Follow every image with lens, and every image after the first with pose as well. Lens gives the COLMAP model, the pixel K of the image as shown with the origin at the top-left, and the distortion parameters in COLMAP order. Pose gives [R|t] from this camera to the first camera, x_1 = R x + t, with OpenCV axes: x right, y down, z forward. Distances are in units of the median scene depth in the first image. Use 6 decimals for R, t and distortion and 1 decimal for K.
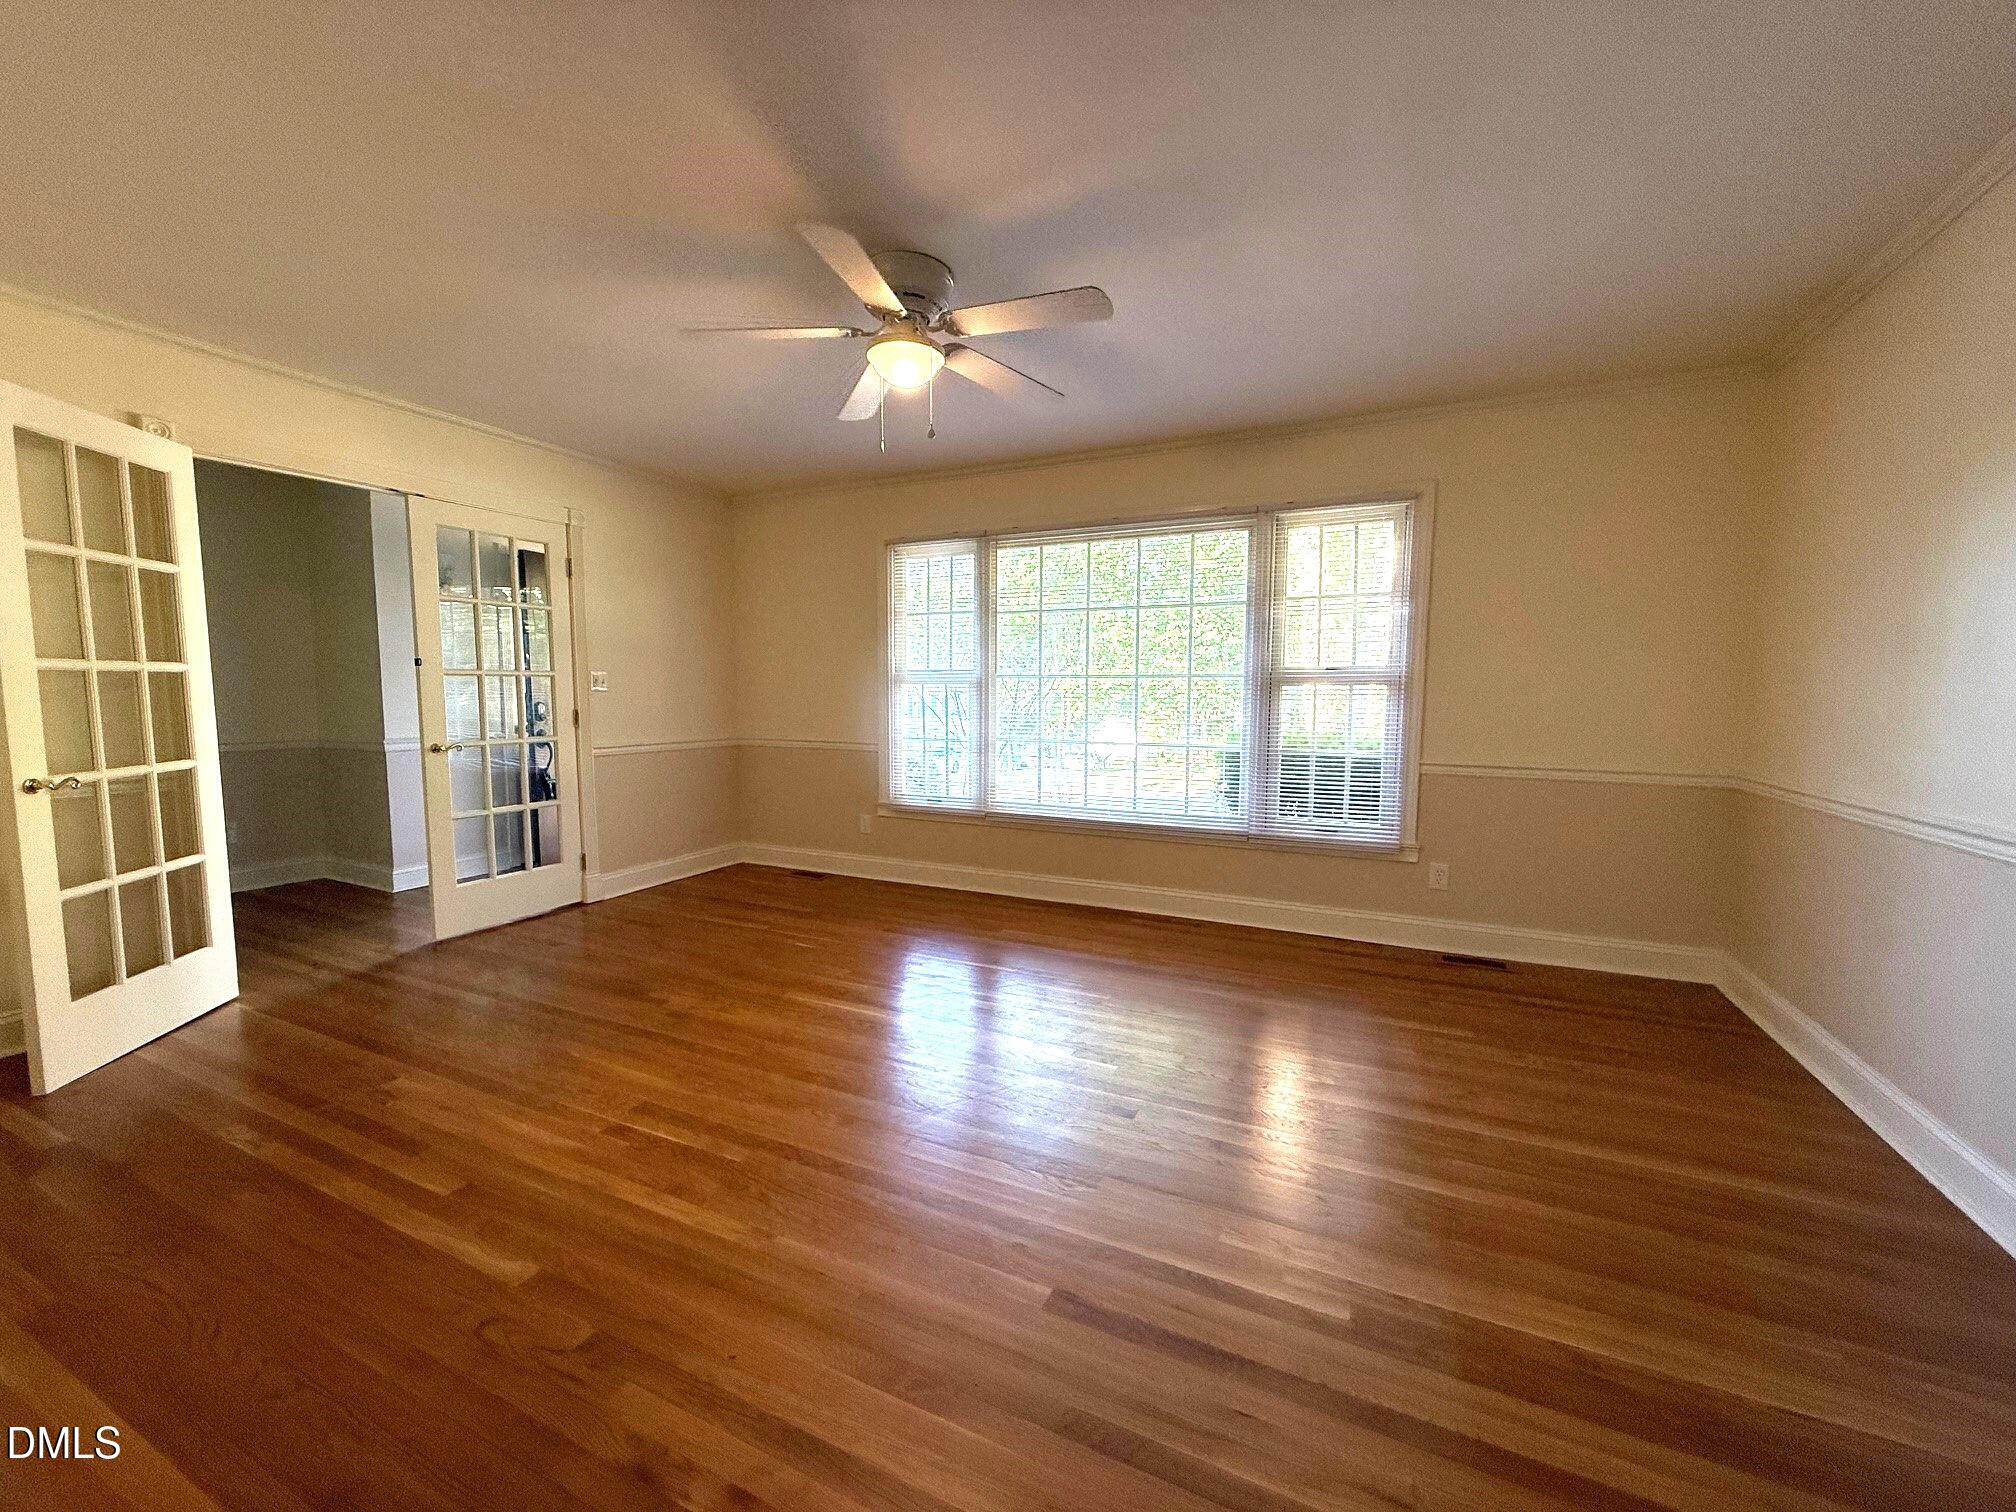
lens RADIAL K [[810.1, 0, 1004.6], [0, 810.1, 751.7], [0, 0, 1]] dist [-0.001766, -0.000259]
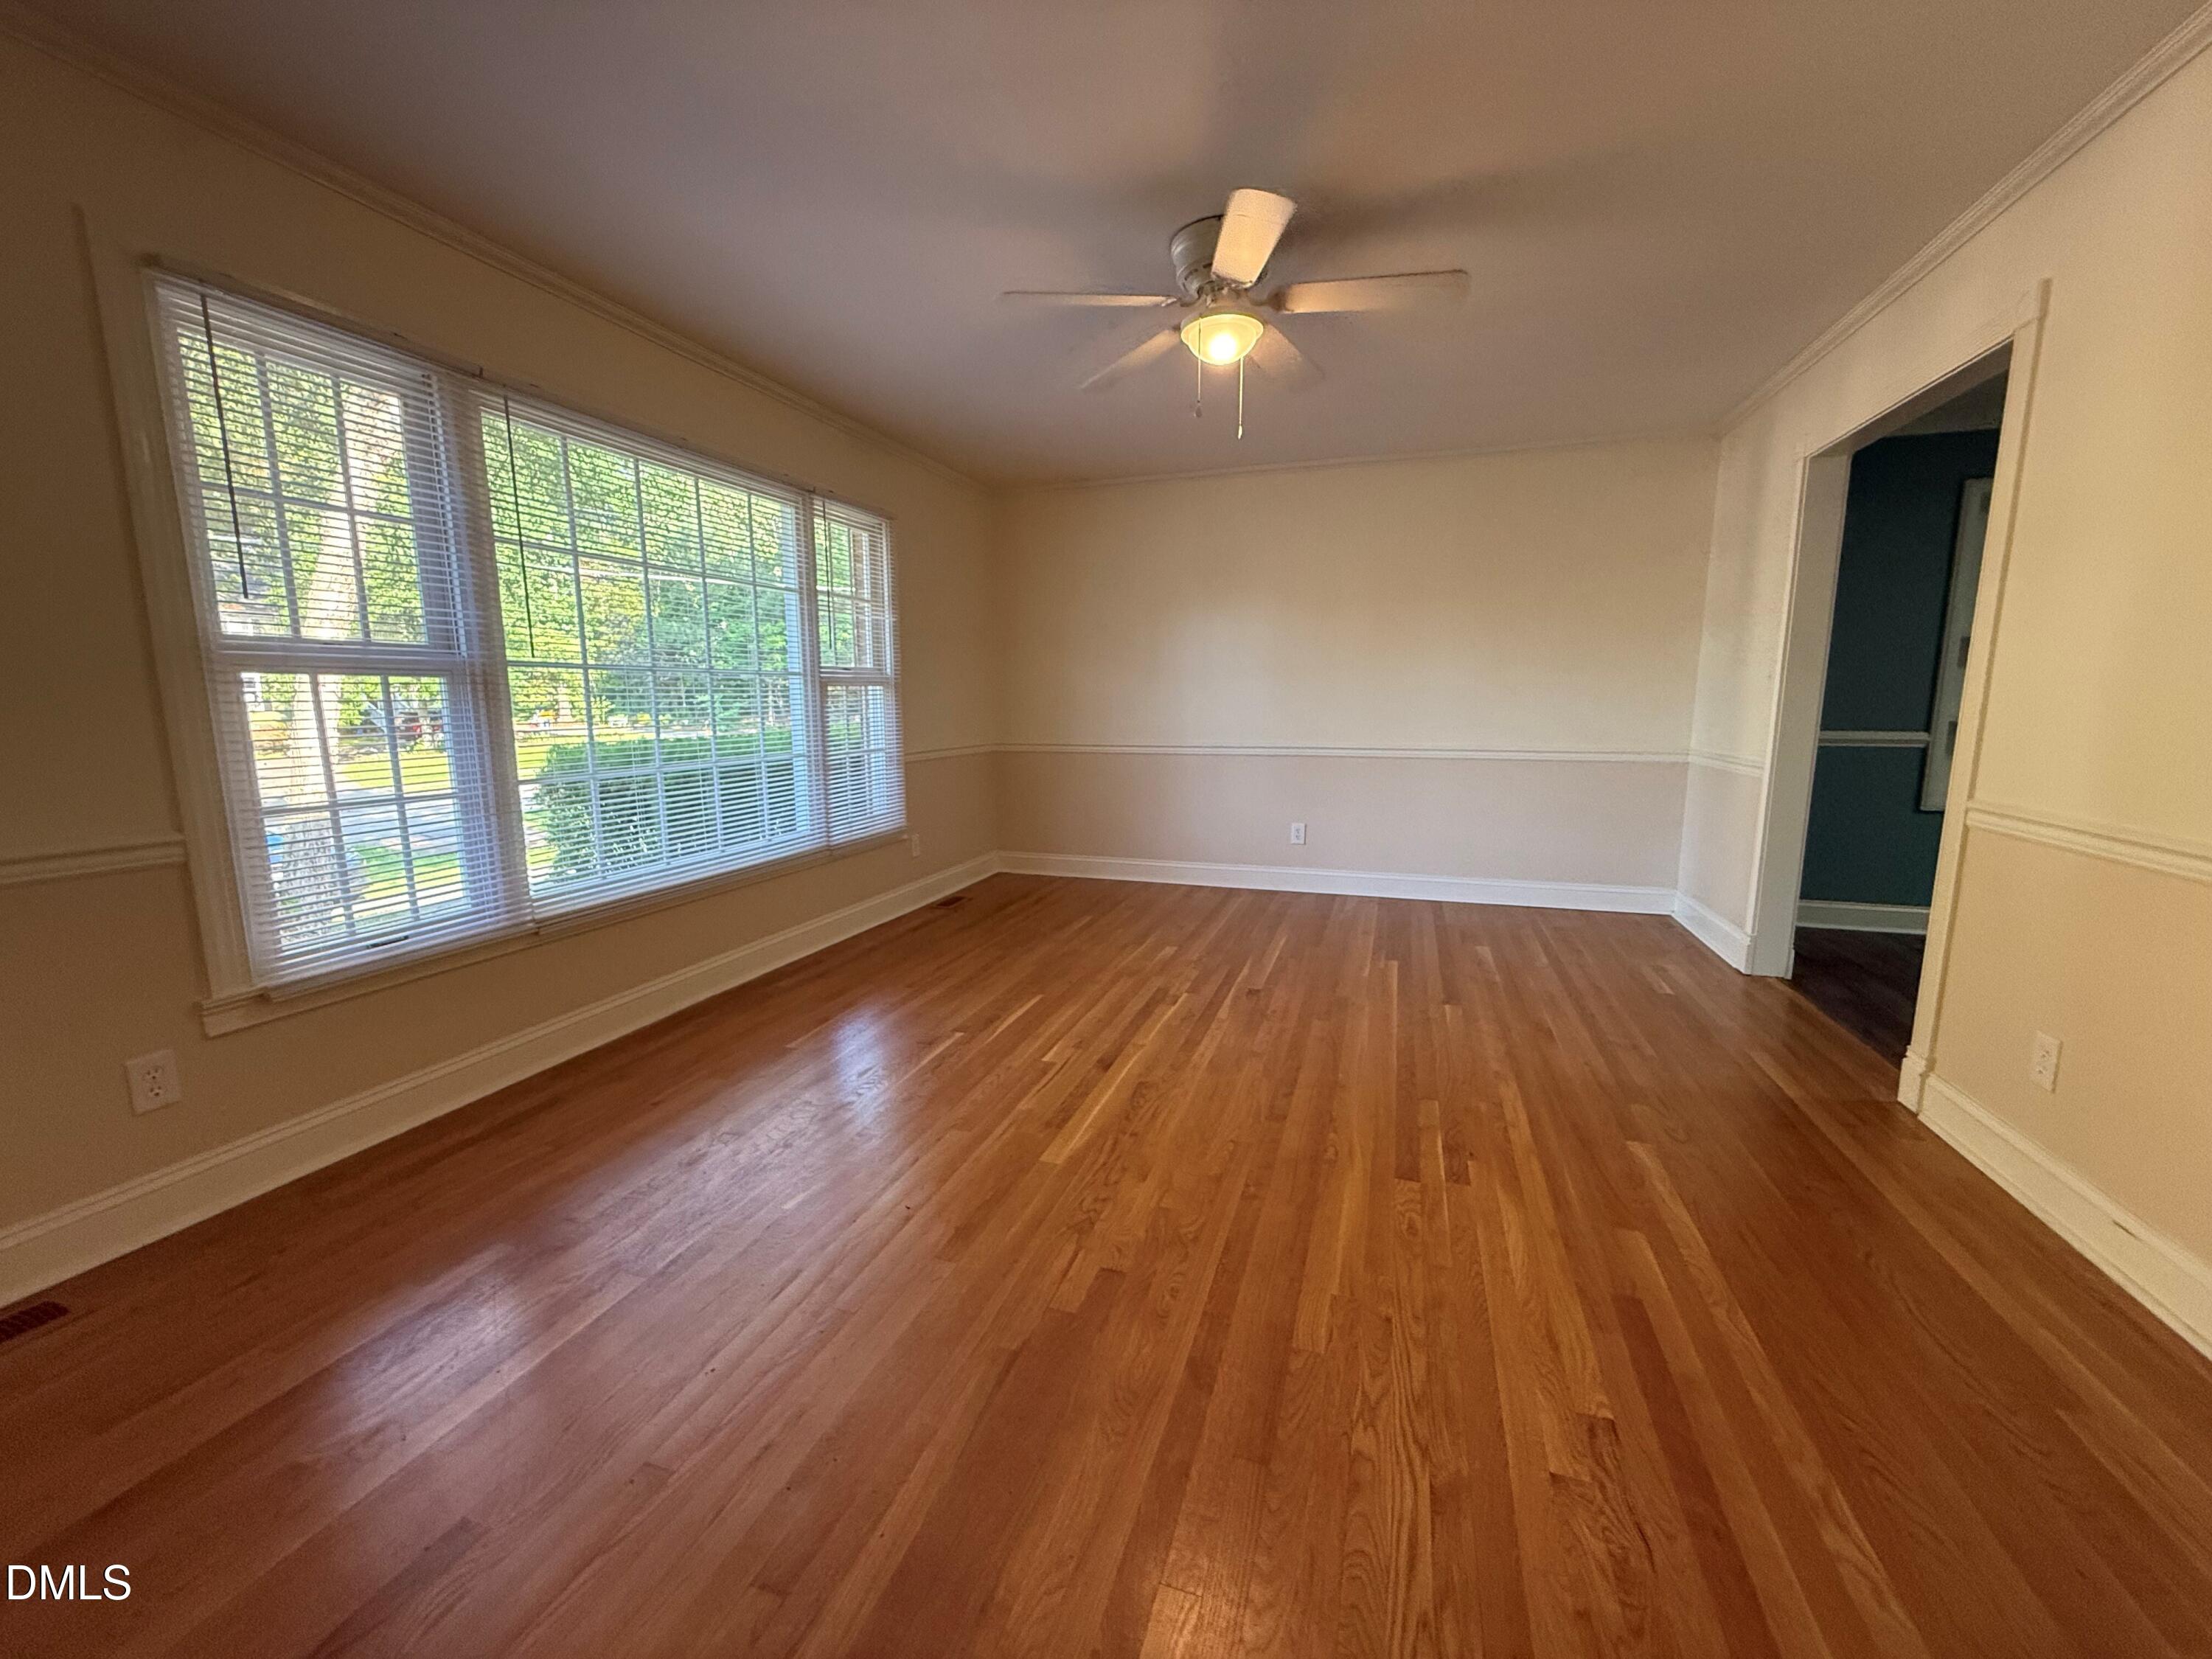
lens RADIAL K [[888.9, 0, 1107.5], [0, 888.9, 834.8], [0, 0, 1]] dist [-0.001766, -0.000259]
pose [[-0.133884, -0.155176, 0.978772, -0.827806], [0.077621, 0.982988, 0.166462, -0.063736], [-0.987952, 0.098260, -0.119561, 0.906514]]
